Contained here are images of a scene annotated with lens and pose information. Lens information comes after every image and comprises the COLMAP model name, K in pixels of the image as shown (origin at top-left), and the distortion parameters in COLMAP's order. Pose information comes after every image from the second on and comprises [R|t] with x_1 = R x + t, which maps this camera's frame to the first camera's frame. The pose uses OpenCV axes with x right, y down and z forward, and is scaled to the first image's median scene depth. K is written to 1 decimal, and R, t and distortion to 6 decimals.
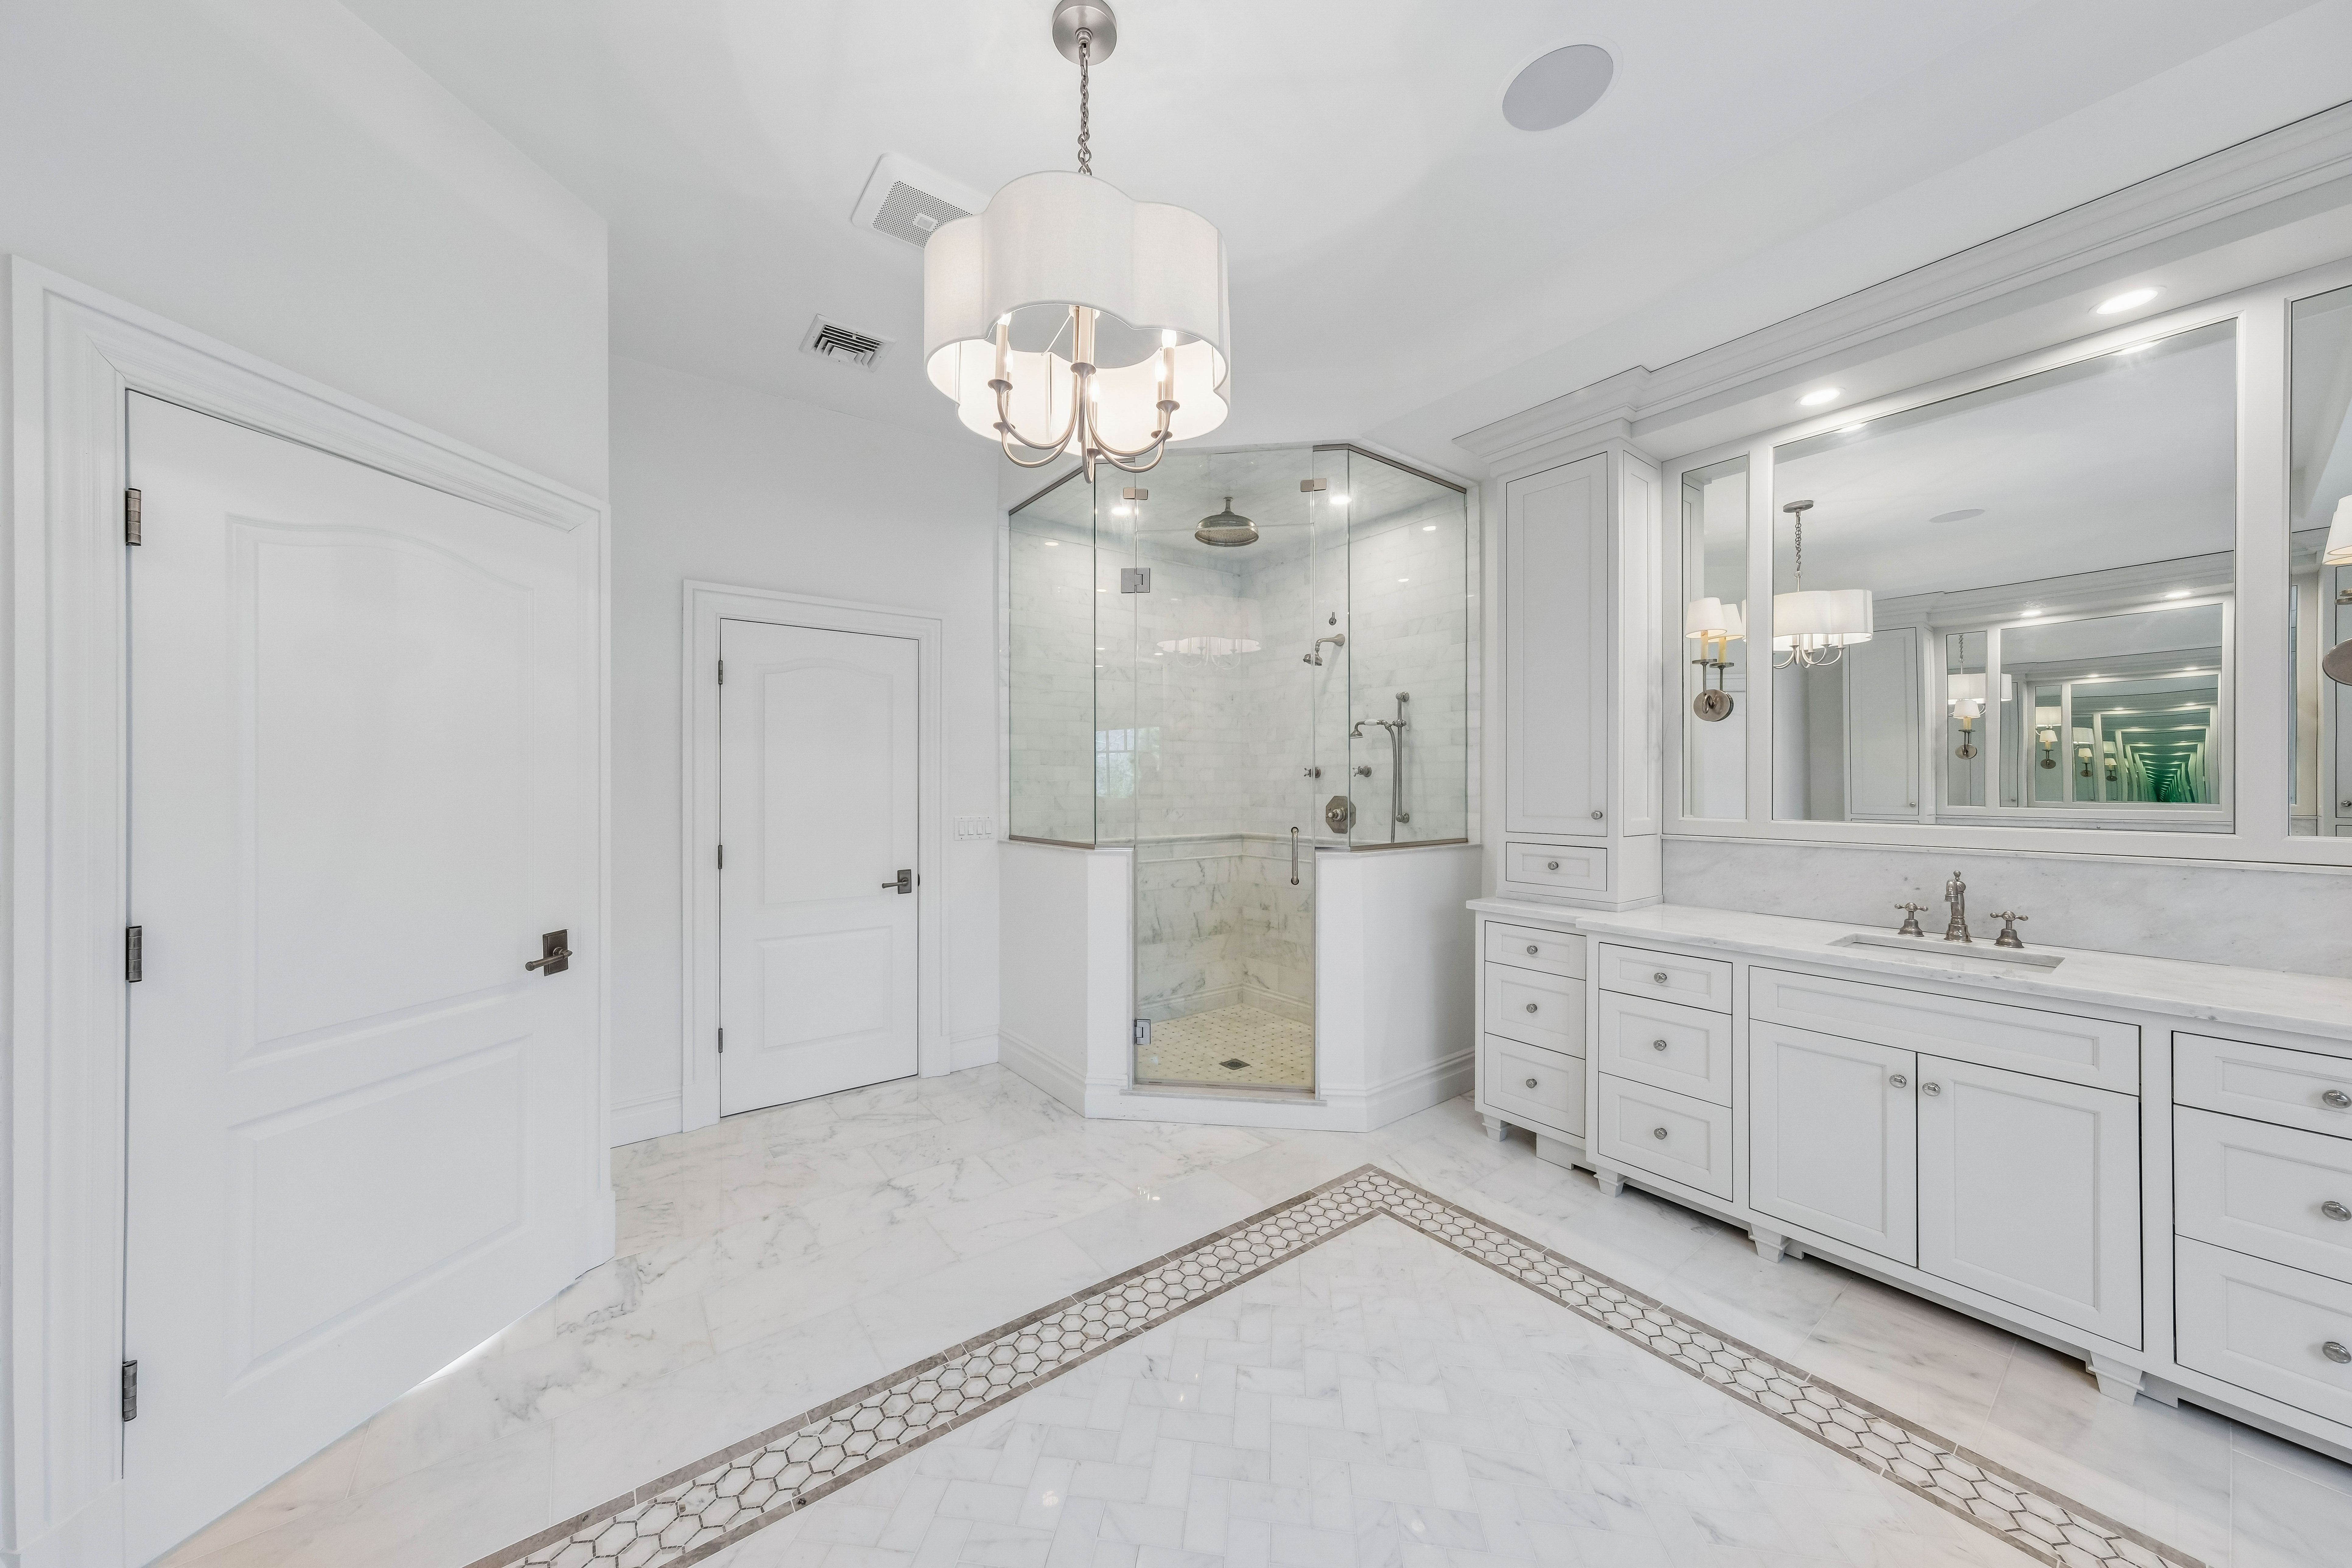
lens RADIAL K [[798.7, 0, 1162.3], [0, 798.7, 786.9], [0, 0, 1]] dist [-0.000180, 0.002417]
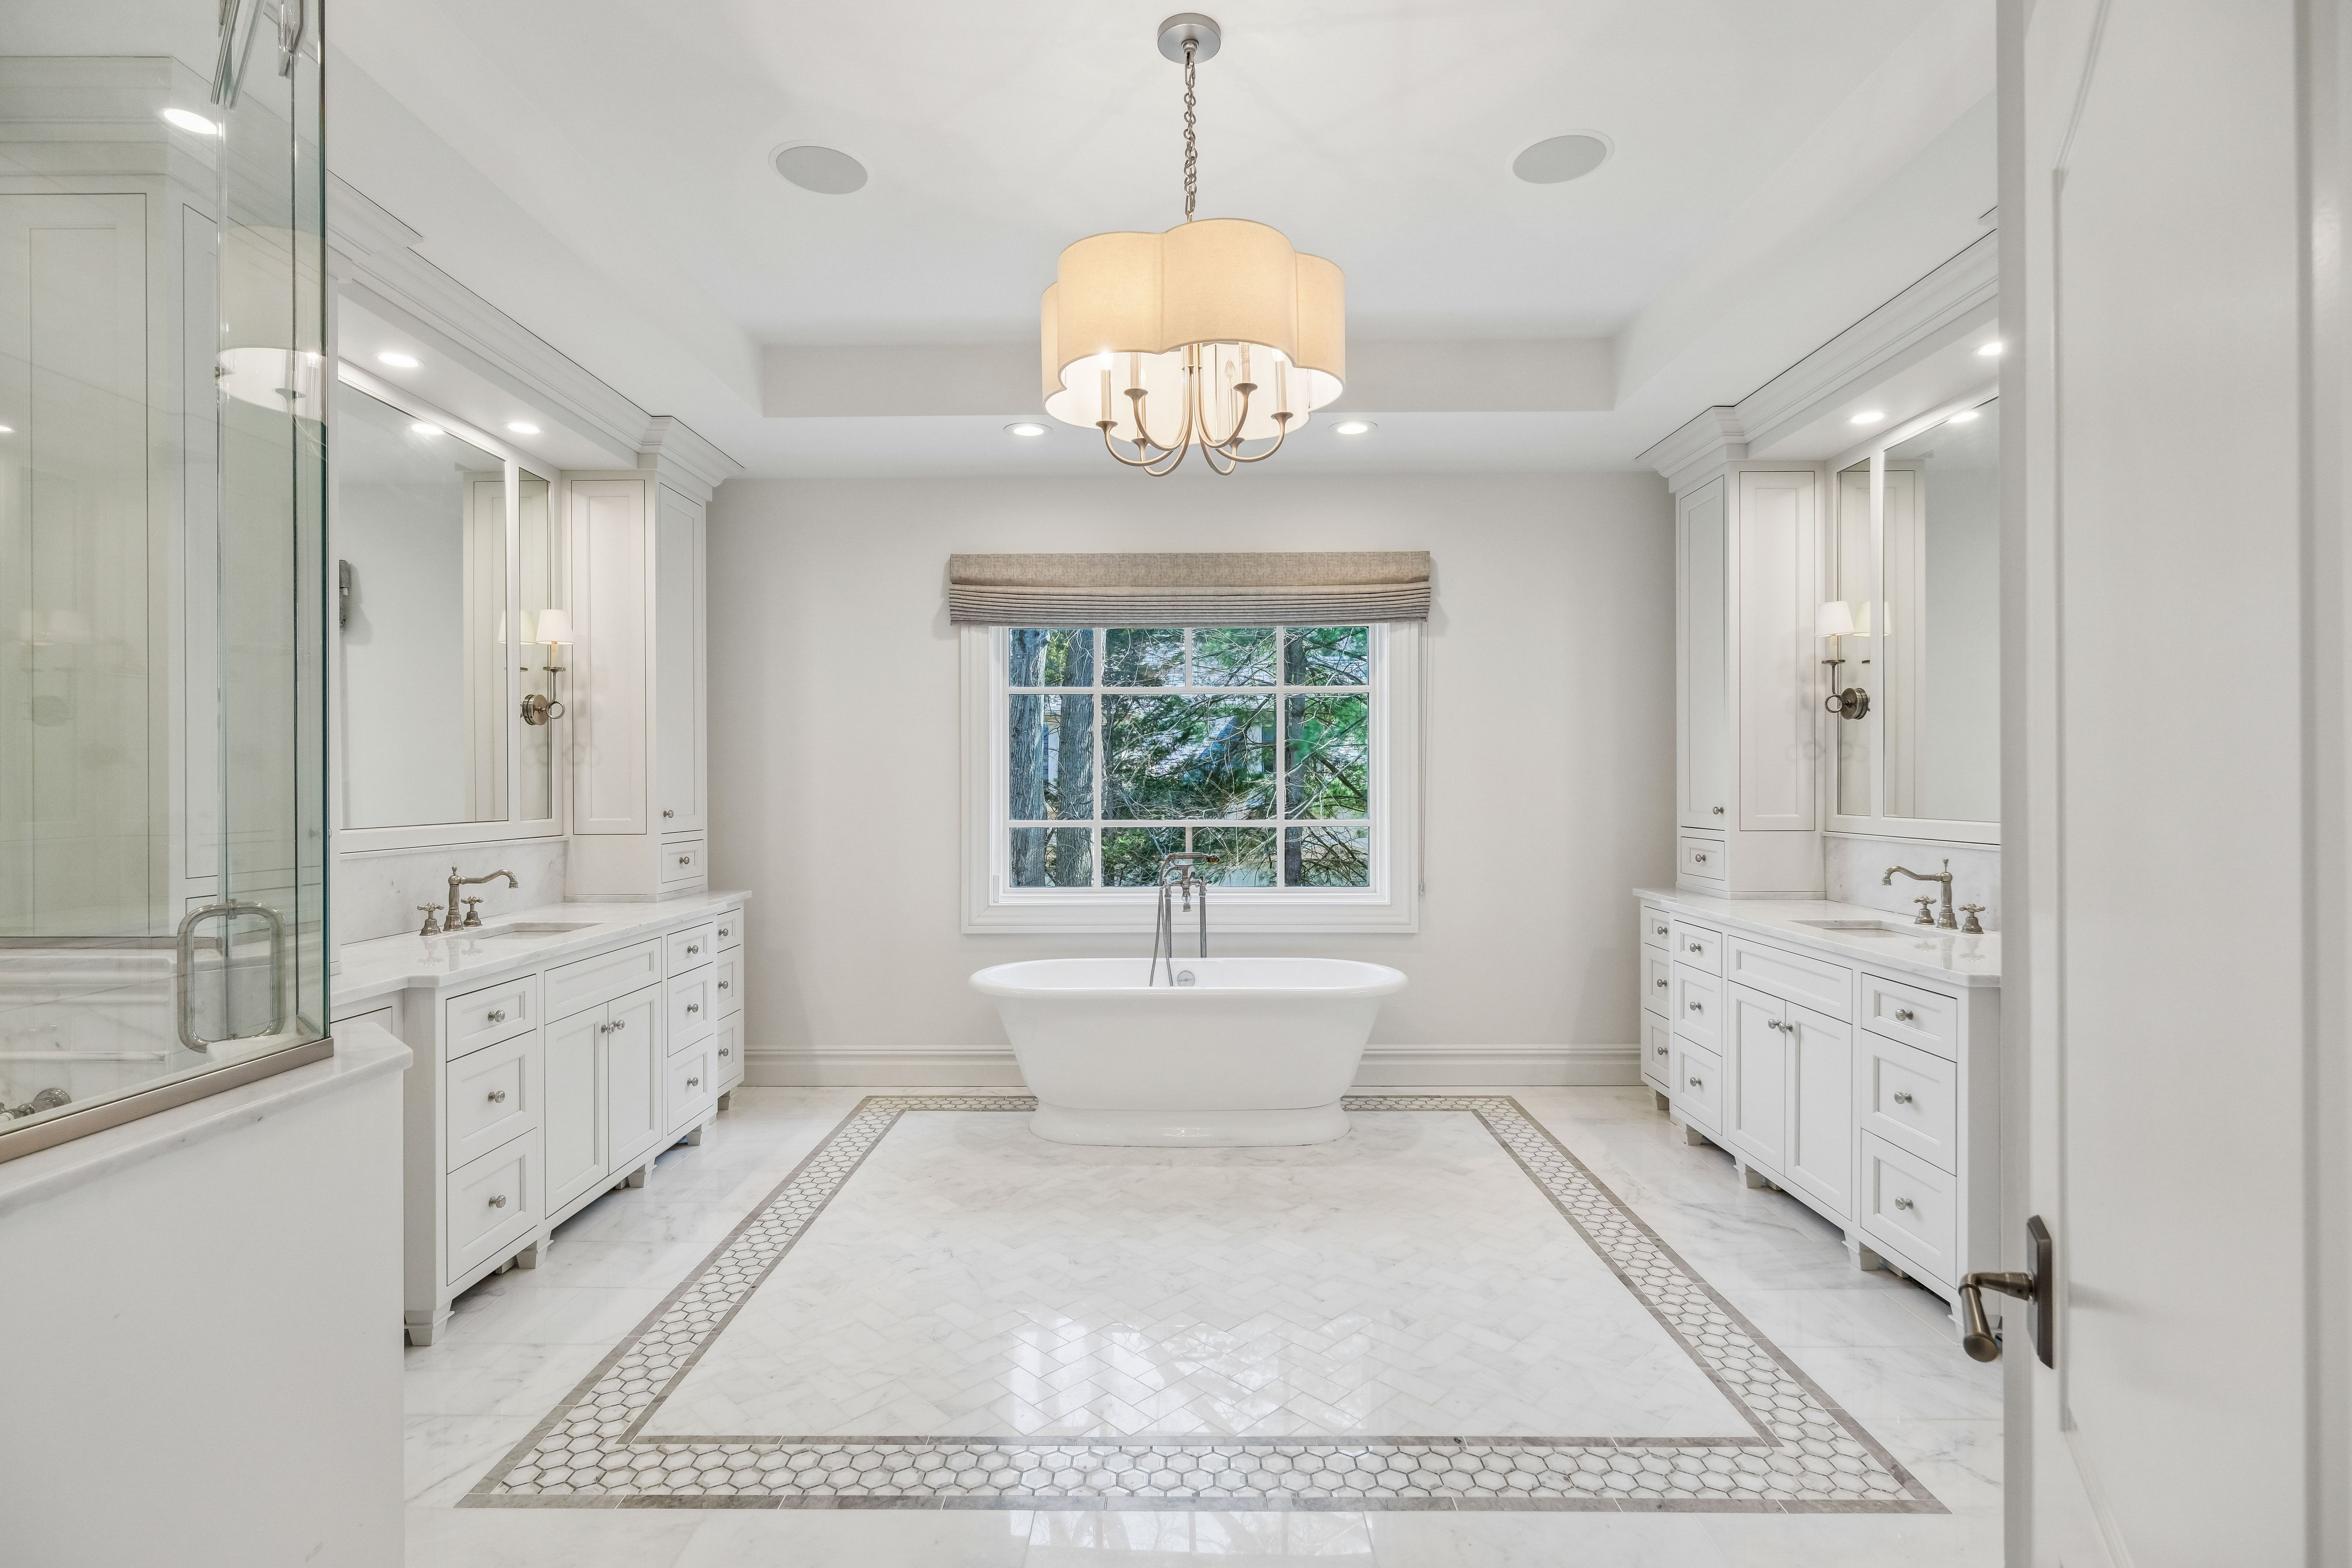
lens RADIAL K [[1116.6, 0, 1174.8], [0, 1116.6, 779.9], [0, 0, 1]] dist [-0.003504, 0.002764]
pose [[-0.798545, 0.005197, 0.601912, -0.713259], [0.004627, 0.999986, -0.002496, -0.004386], [-0.601917, 0.000792, -0.798558, 1.641901]]
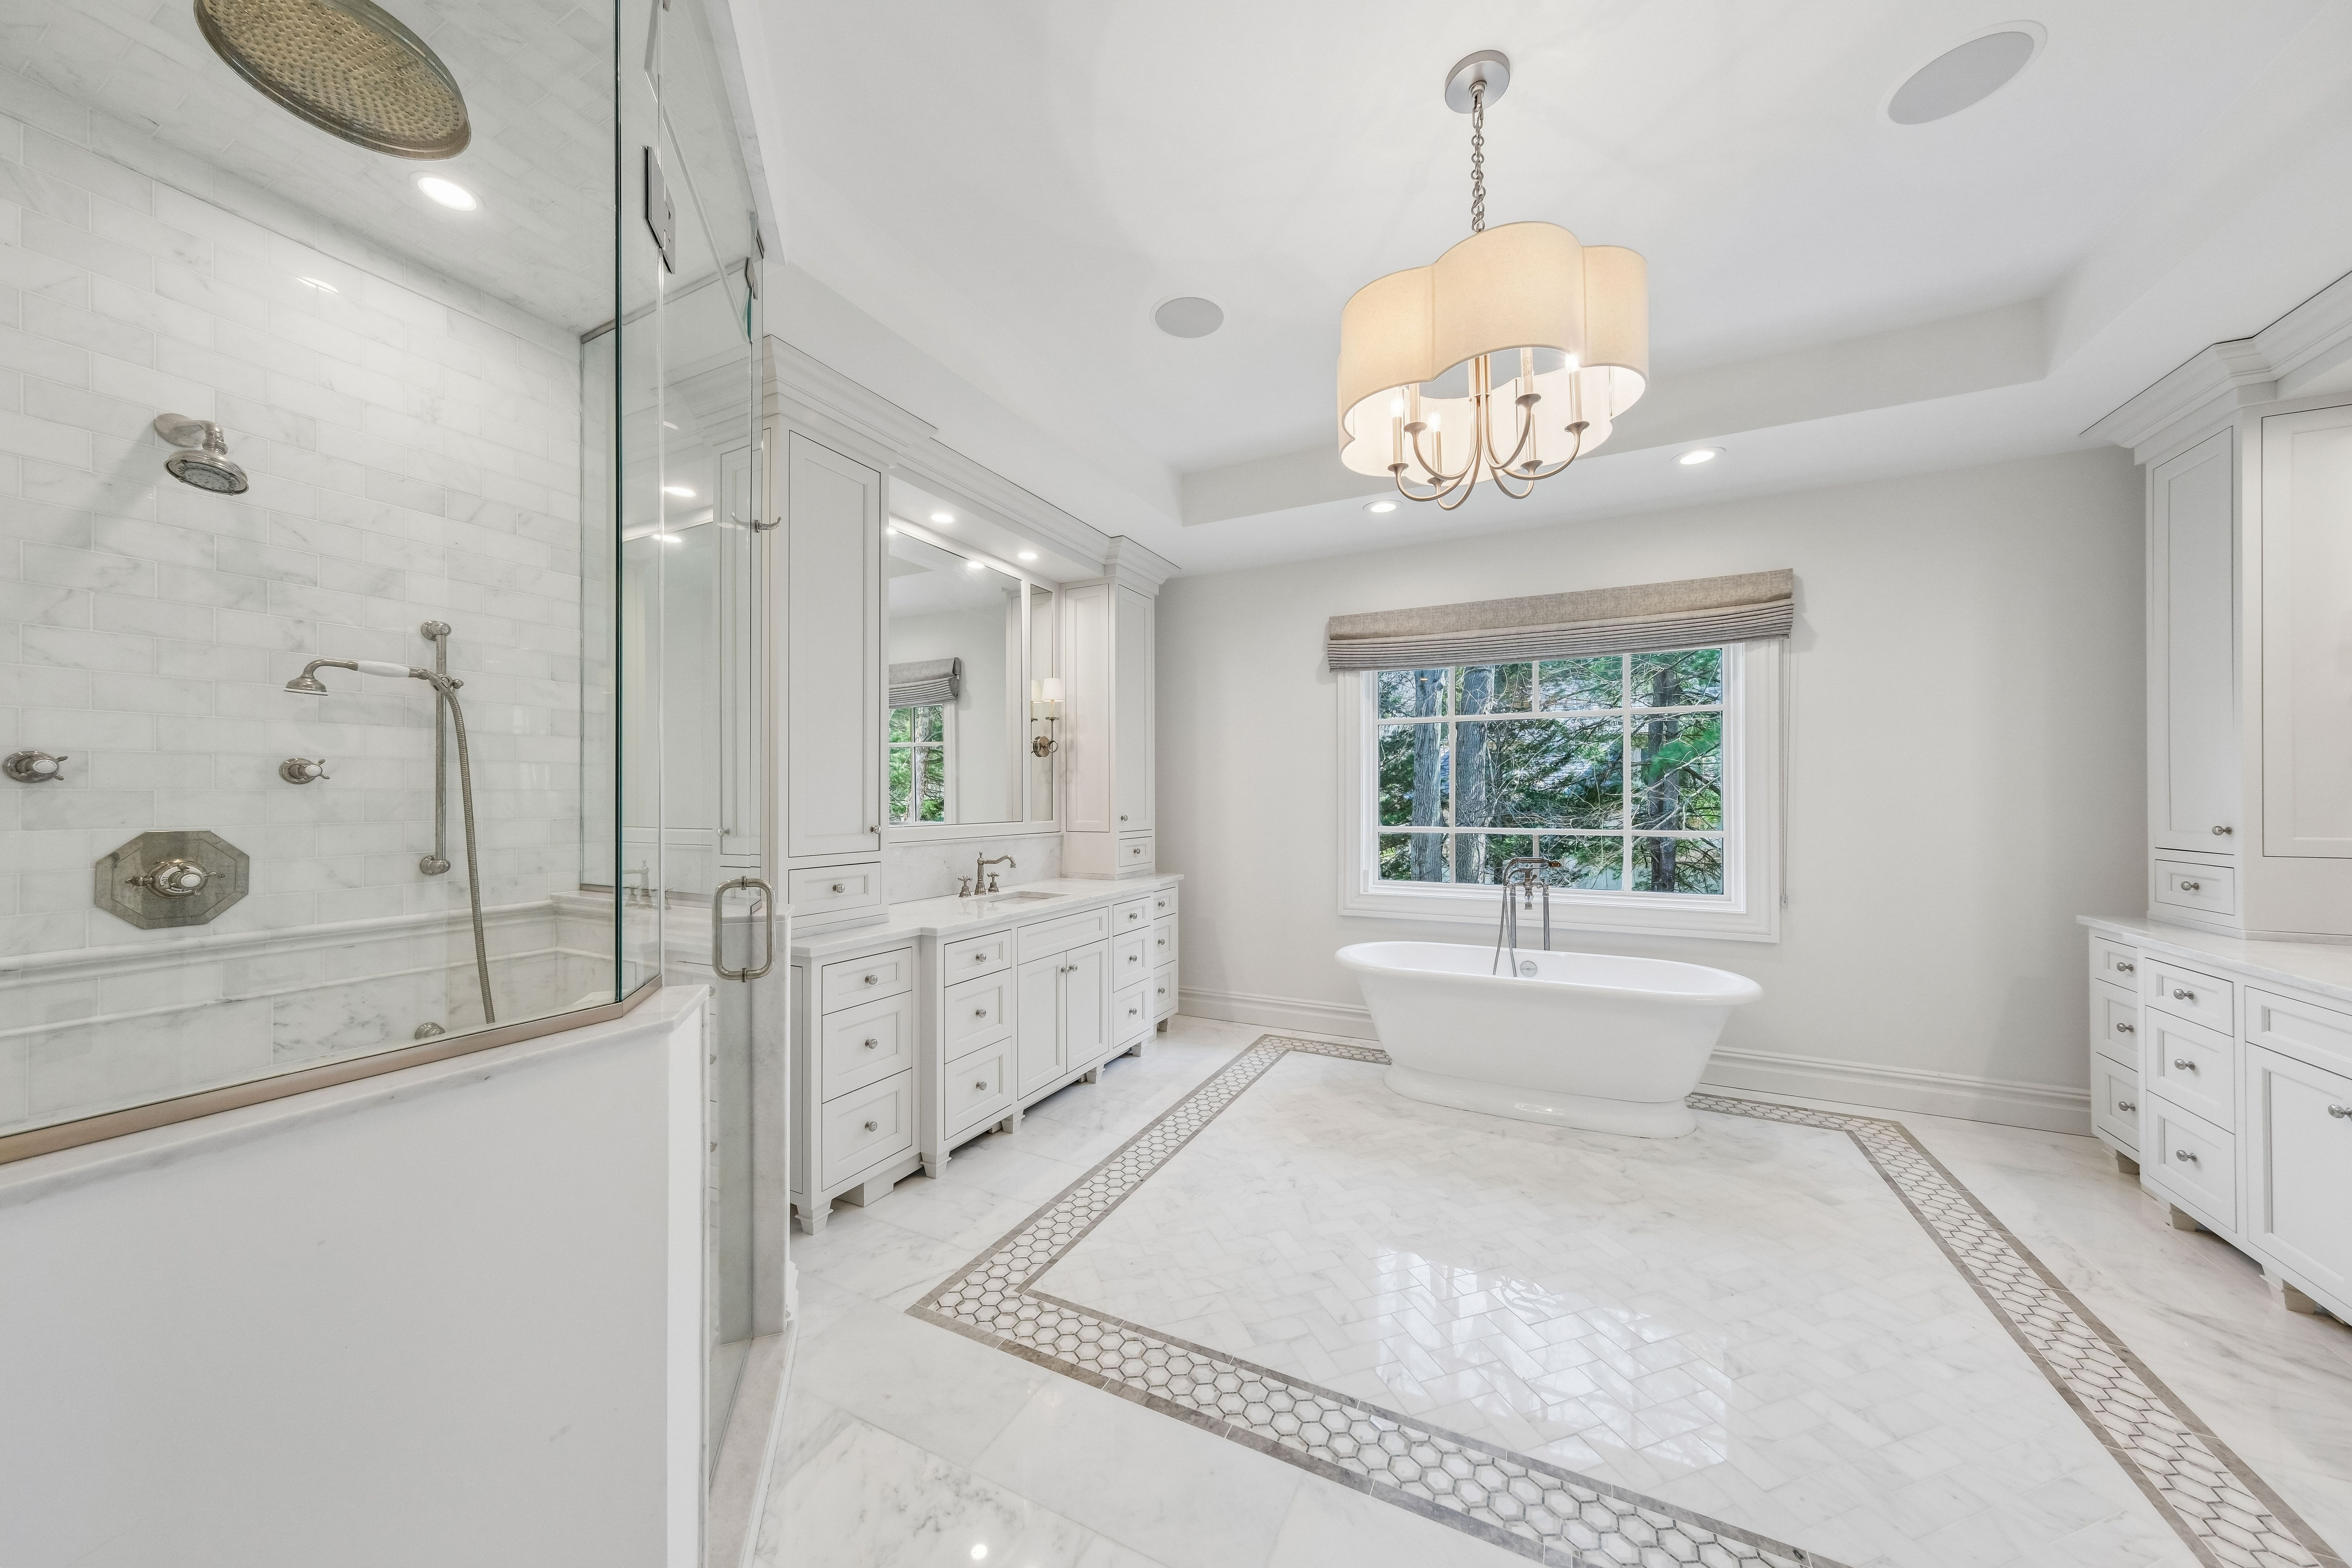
lens RADIAL K [[798.7, 0, 1174.3], [0, 798.7, 791.2], [0, 0, 1]] dist [-0.000180, 0.002417]
pose [[-0.452354, 0.008038, 0.891802, -0.652146], [0.003766, 0.999968, -0.007103, -0.005474], [-0.891830, 0.000145, -0.452370, 1.402657]]
